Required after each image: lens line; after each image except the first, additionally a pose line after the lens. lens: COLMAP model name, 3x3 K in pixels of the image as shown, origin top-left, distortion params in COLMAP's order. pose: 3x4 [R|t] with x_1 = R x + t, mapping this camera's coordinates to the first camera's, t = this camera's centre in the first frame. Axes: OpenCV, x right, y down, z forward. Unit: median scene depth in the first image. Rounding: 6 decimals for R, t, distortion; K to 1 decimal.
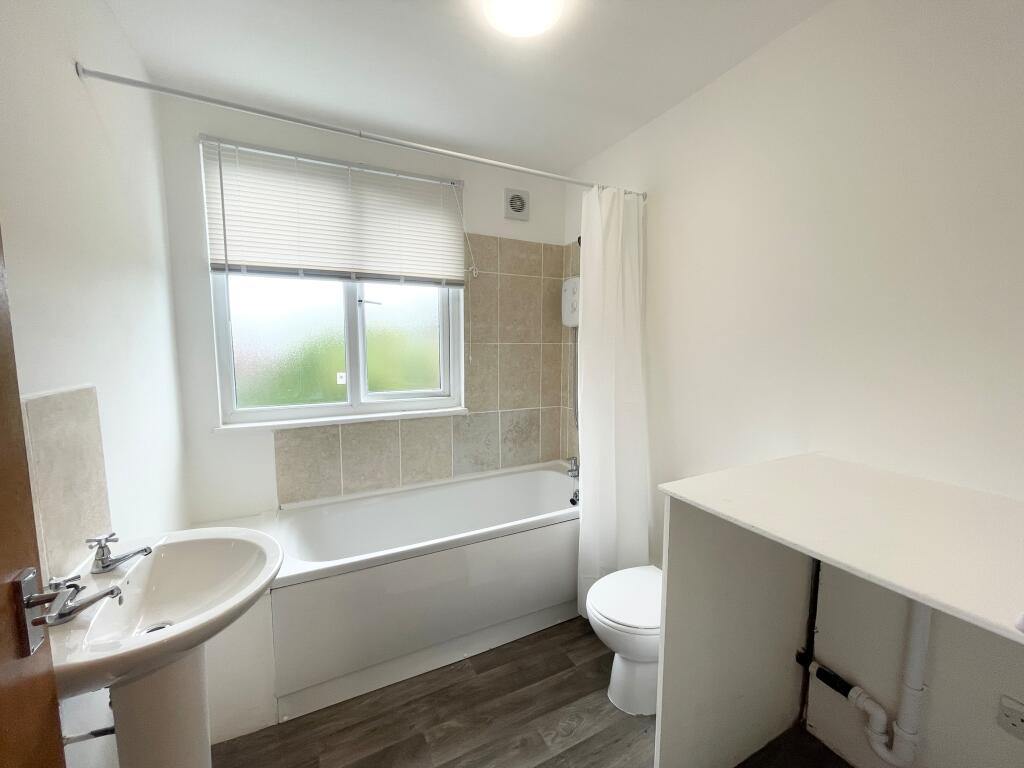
lens RADIAL K [[412.2, 0, 509.9], [0, 412.2, 382.9], [0, 0, 1]] dist [-0.003043, 0.000763]
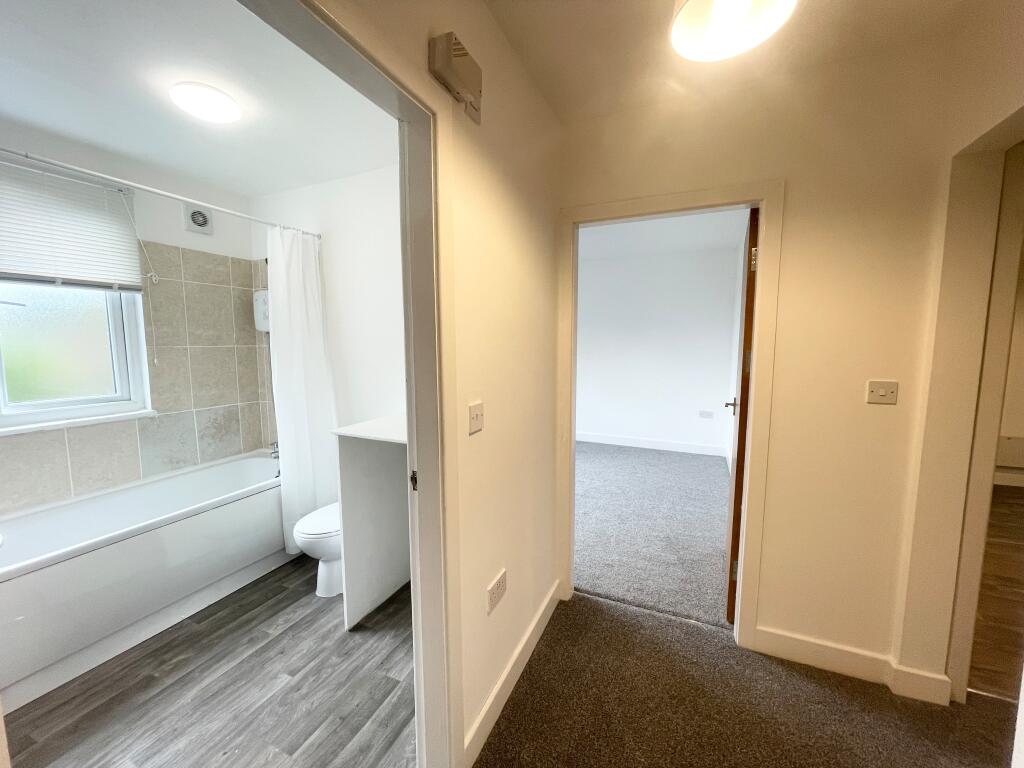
lens RADIAL K [[412.2, 0, 509.9], [0, 412.2, 382.9], [0, 0, 1]] dist [-0.003043, 0.000763]
pose [[0.777640, -0.067600, 0.625065, -0.053050], [0.067390, 0.997437, 0.024032, 0.029349], [-0.625088, 0.023435, 0.780202, -0.359647]]
